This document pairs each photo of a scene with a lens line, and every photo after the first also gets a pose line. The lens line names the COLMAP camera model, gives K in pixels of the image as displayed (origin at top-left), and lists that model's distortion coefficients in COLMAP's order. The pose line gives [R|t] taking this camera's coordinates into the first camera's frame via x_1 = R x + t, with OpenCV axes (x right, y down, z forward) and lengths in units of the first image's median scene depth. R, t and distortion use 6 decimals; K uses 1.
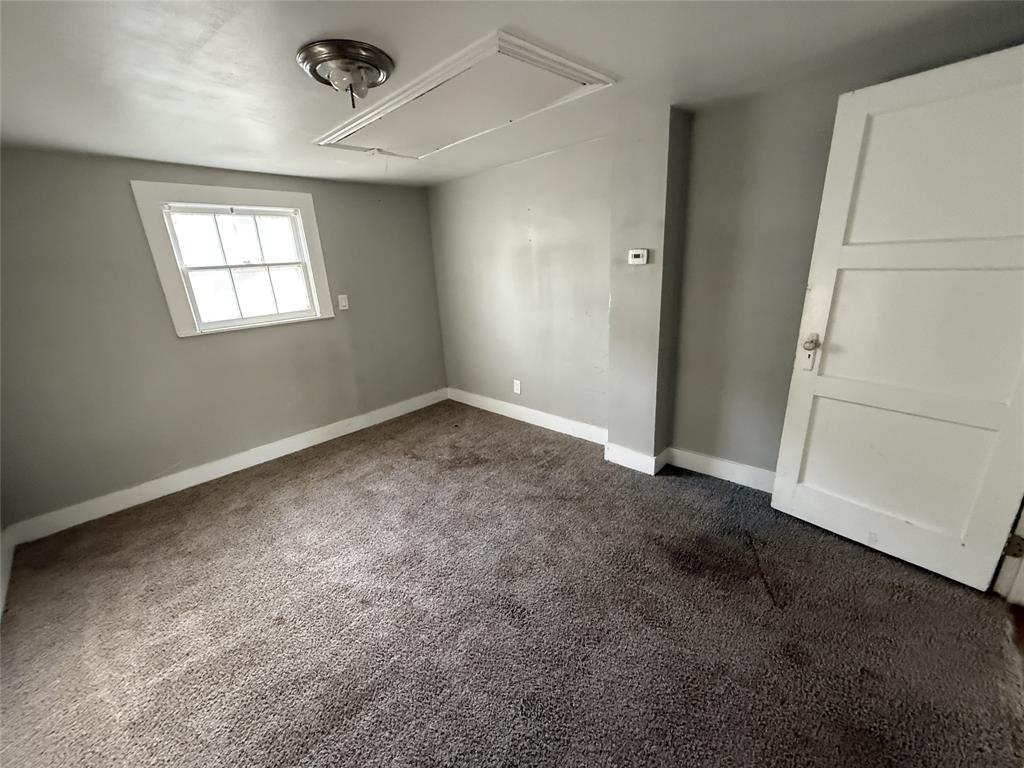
lens RADIAL K [[405.3, 0, 511.4], [0, 405.3, 384.4], [0, 0, 1]] dist [-0.002569, 0.000216]
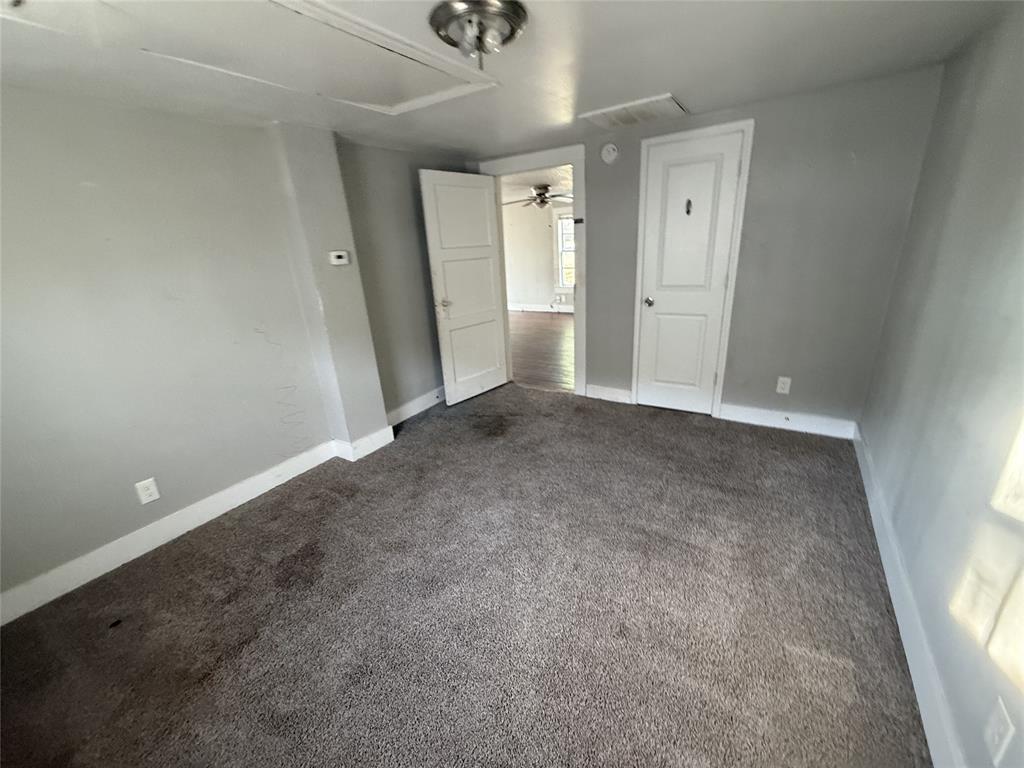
lens RADIAL K [[405.3, 0, 510.5], [0, 405.3, 381.4], [0, 0, 1]] dist [-0.002569, 0.000216]
pose [[-0.171887, -0.255755, 0.951338, -0.864147], [0.358640, 0.883194, 0.302234, -0.178446], [-0.917514, 0.393138, -0.060085, 0.746442]]
